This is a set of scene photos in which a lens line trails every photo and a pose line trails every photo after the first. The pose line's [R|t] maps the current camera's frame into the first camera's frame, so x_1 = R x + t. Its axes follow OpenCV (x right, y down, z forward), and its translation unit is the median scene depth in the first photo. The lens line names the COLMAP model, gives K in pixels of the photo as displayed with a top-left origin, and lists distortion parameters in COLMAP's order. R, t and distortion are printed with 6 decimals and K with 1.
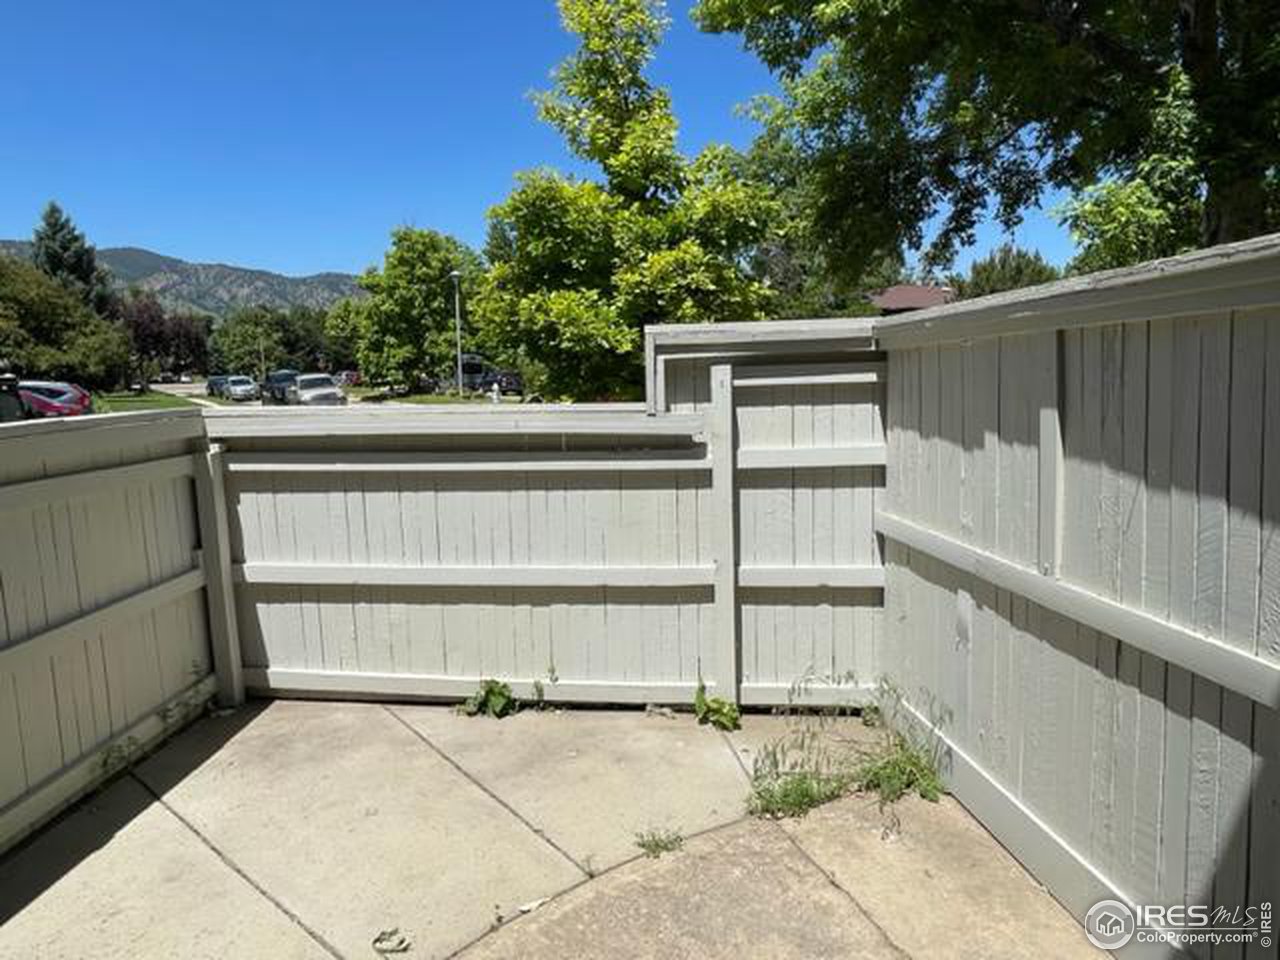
lens RADIAL K [[887.2, 0, 644.3], [0, 887.2, 486.8], [0, 0, 1]] dist [-0.007510, -0.002295]
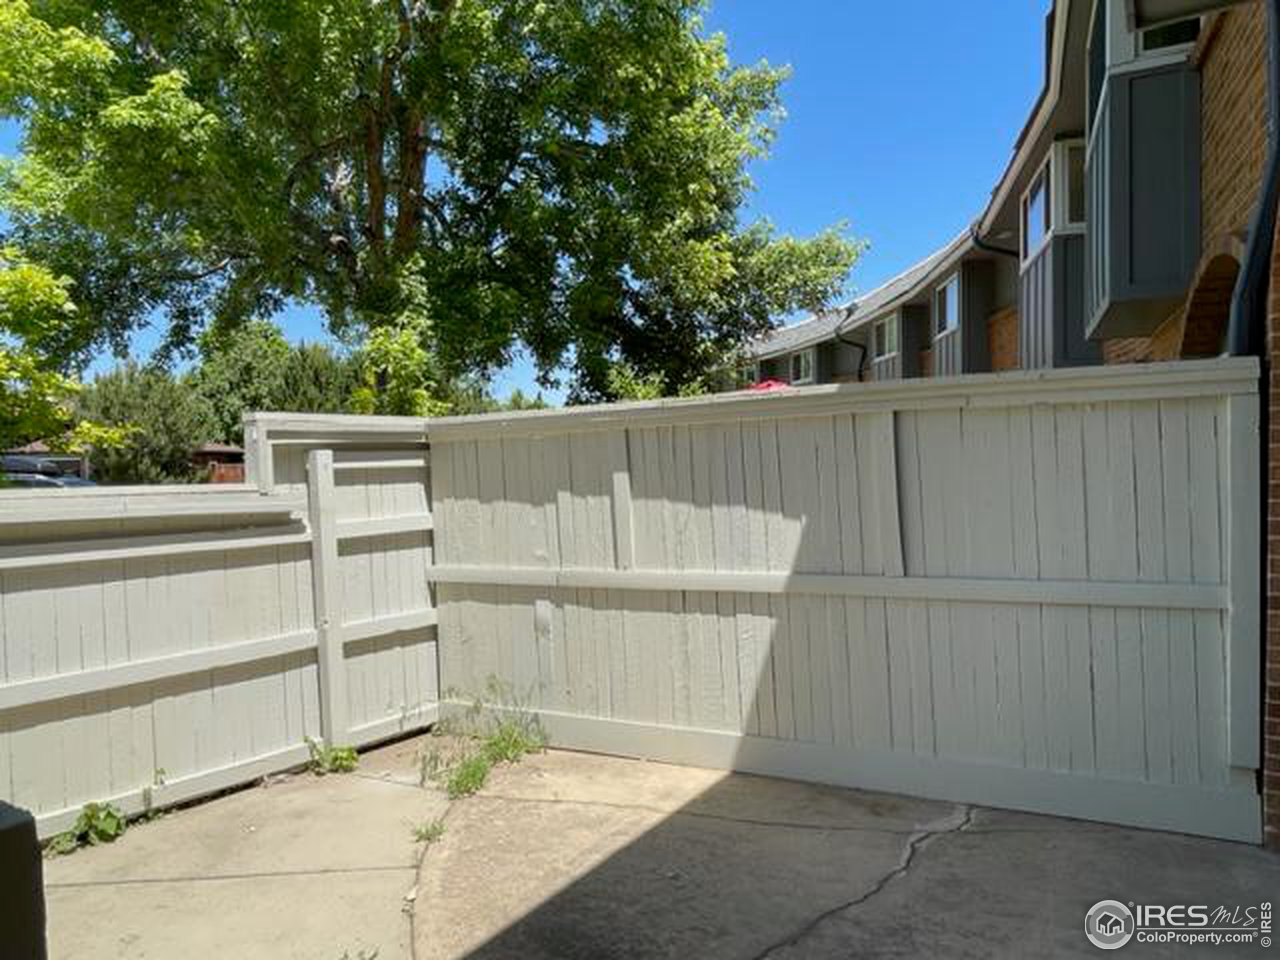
lens RADIAL K [[981.3, 0, 637.7], [0, 981.3, 502.2], [0, 0, 1]] dist [0.006194, -0.003398]
pose [[0.484129, -0.014418, 0.874878, -0.815317], [0.132369, 0.989564, -0.056940, 0.056232], [-0.864926, 0.143373, 0.480985, 0.036258]]
